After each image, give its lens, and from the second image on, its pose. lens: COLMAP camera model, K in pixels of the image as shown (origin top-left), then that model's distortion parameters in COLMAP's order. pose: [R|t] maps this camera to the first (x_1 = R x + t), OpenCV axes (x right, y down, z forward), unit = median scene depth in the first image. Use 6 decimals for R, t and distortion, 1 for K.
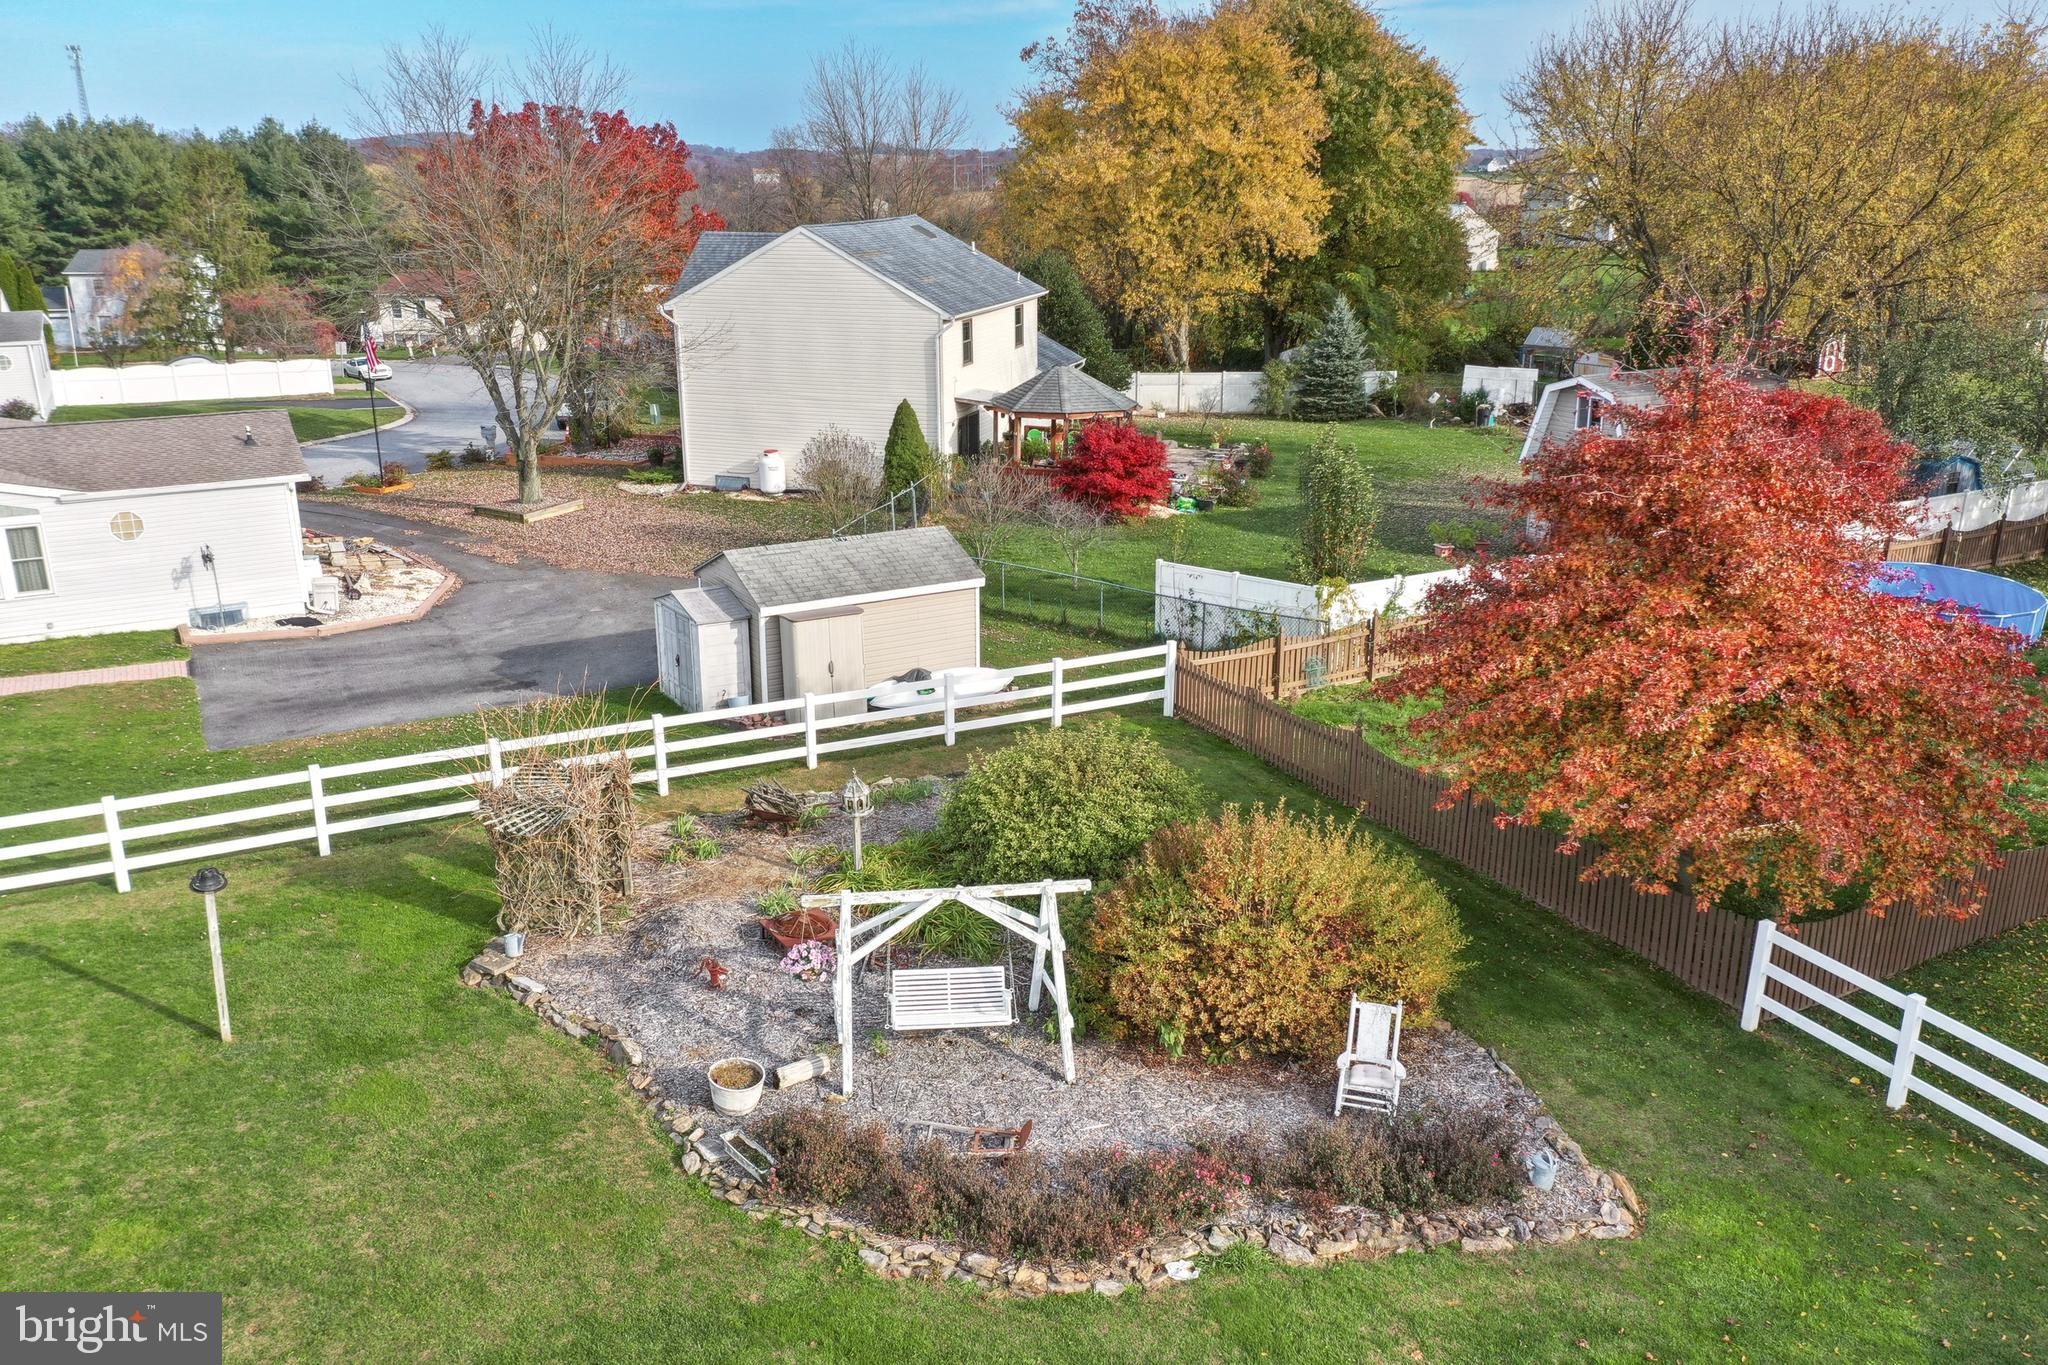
lens RADIAL K [[1628.4, 0, 1036.4], [0, 1628.4, 674.4], [0, 0, 1]] dist [-0.001571, -0.001463]
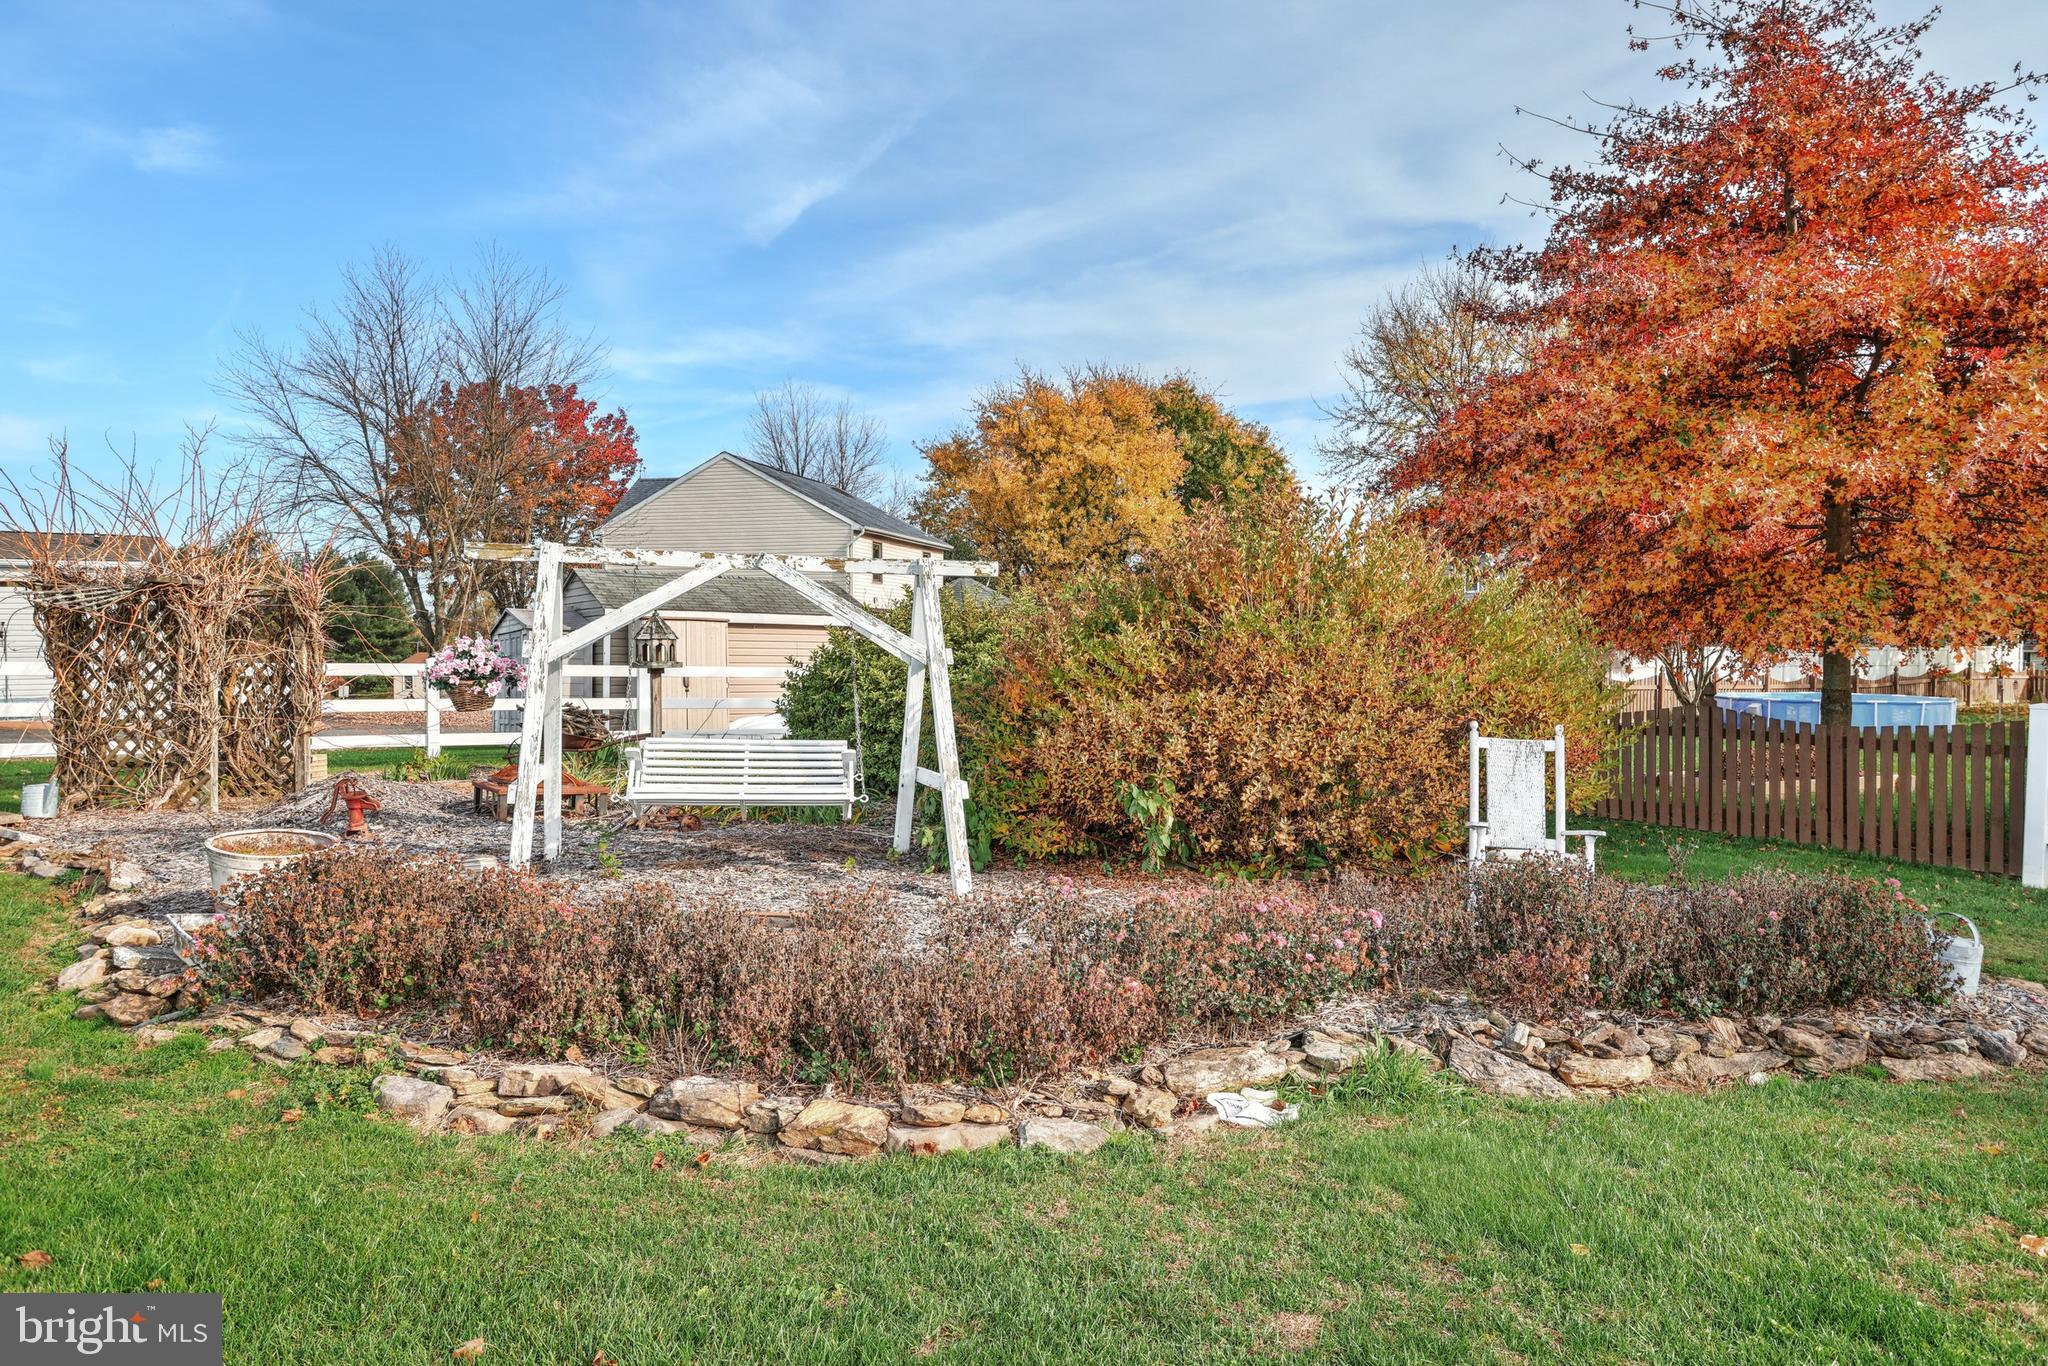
lens RADIAL K [[1241.5, 0, 1045.7], [0, 1241.5, 684.5], [0, 0, 1]] dist [-0.000475, 0.000389]
pose [[0.997050, 0.005854, 0.076526, 0.016232], [0.016909, 0.955835, -0.293418, 0.299899], [-0.074864, 0.293847, 0.952916, 0.590429]]
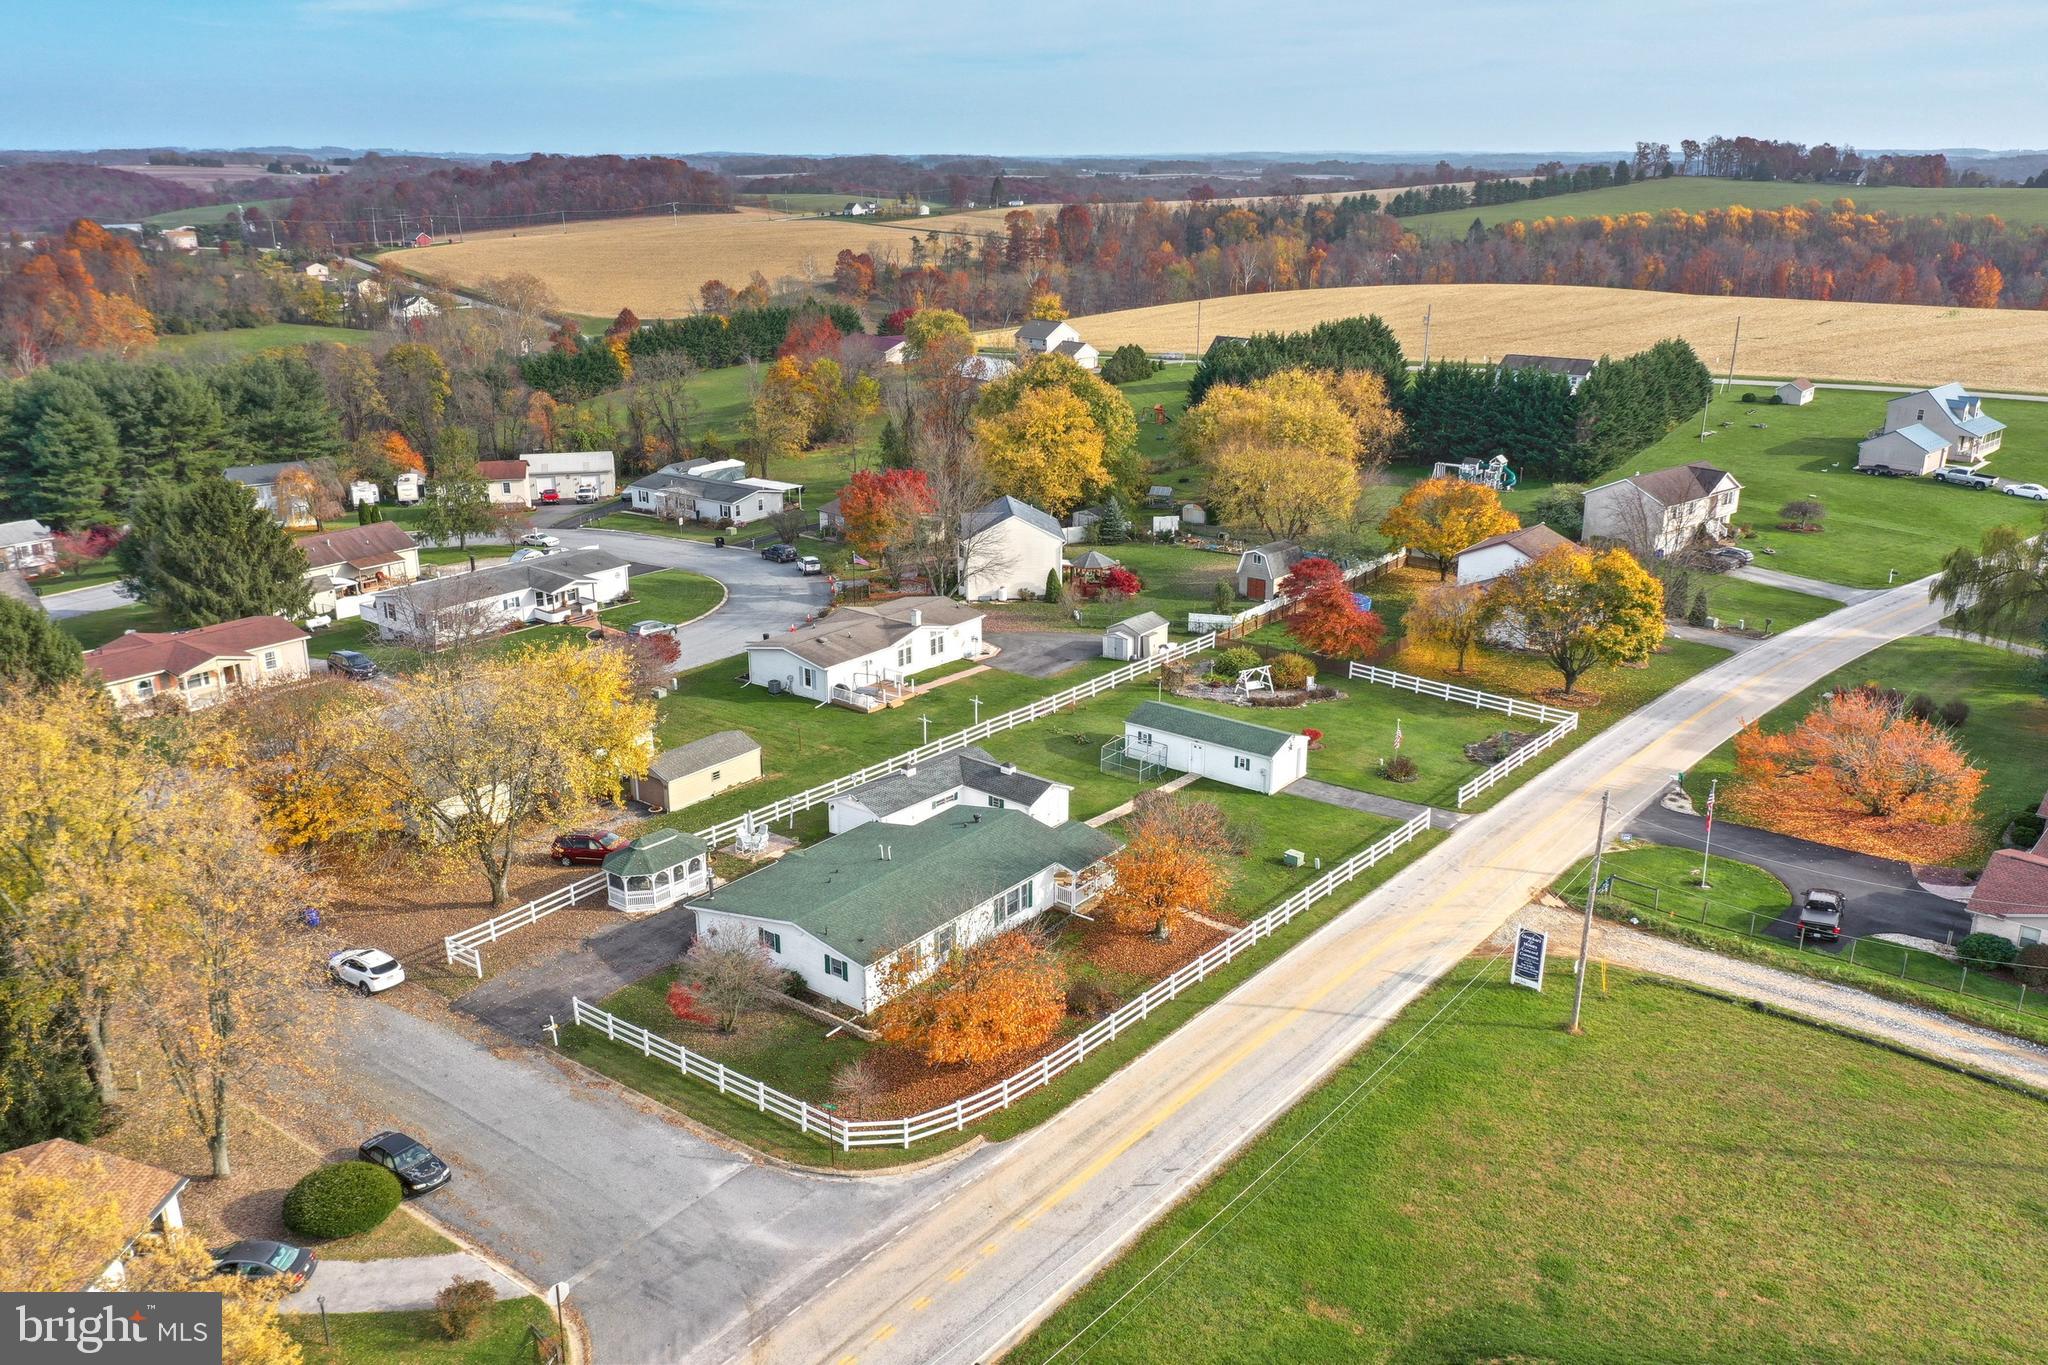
lens RADIAL K [[1628.4, 0, 1039.6], [0, 1628.4, 682.1], [0, 0, 1]] dist [-0.001571, -0.001463]
pose [[0.915196, -0.127158, 0.382421, -3.898209], [0.121403, 0.991827, 0.039253, -0.215296], [-0.384287, 0.010503, 0.923154, -5.547957]]
